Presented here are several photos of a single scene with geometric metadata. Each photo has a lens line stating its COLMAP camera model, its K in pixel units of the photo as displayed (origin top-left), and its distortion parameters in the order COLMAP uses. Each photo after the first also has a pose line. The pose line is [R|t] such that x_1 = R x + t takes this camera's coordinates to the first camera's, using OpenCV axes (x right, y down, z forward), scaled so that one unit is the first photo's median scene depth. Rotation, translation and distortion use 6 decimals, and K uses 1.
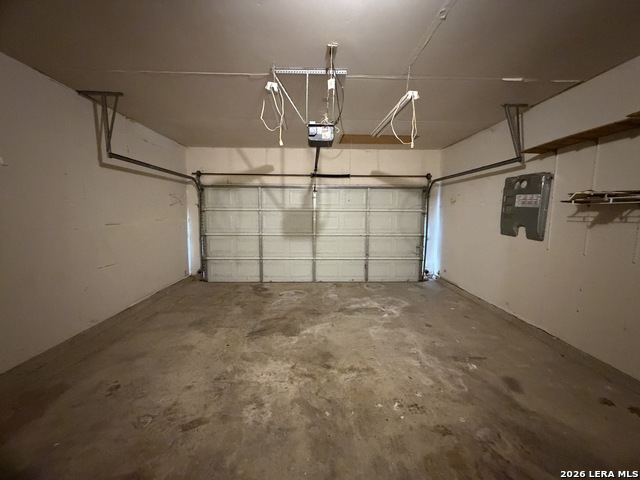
lens RADIAL K [[254.6, 0, 319.1], [0, 254.6, 239.6], [0, 0, 1]] dist [-0.000520, 0.000013]
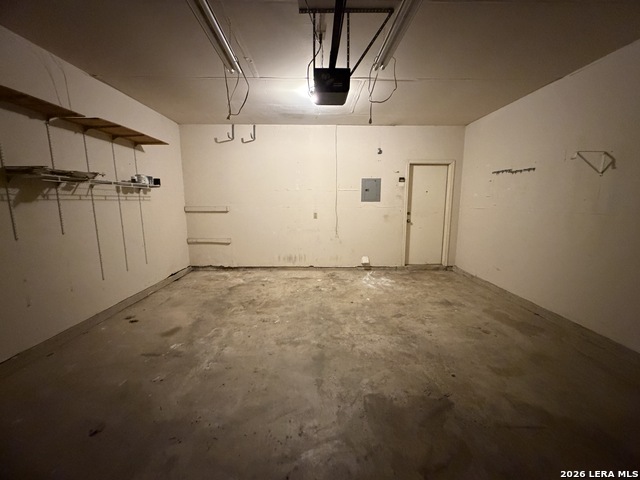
lens RADIAL K [[254.6, 0, 320.0], [0, 254.6, 239.3], [0, 0, 1]] dist [-0.000520, 0.000013]
pose [[-0.999826, -0.010943, 0.015122, 0.022967], [-0.006680, 0.966240, 0.257557, -0.187392], [-0.017430, 0.257411, -0.966145, 2.020995]]
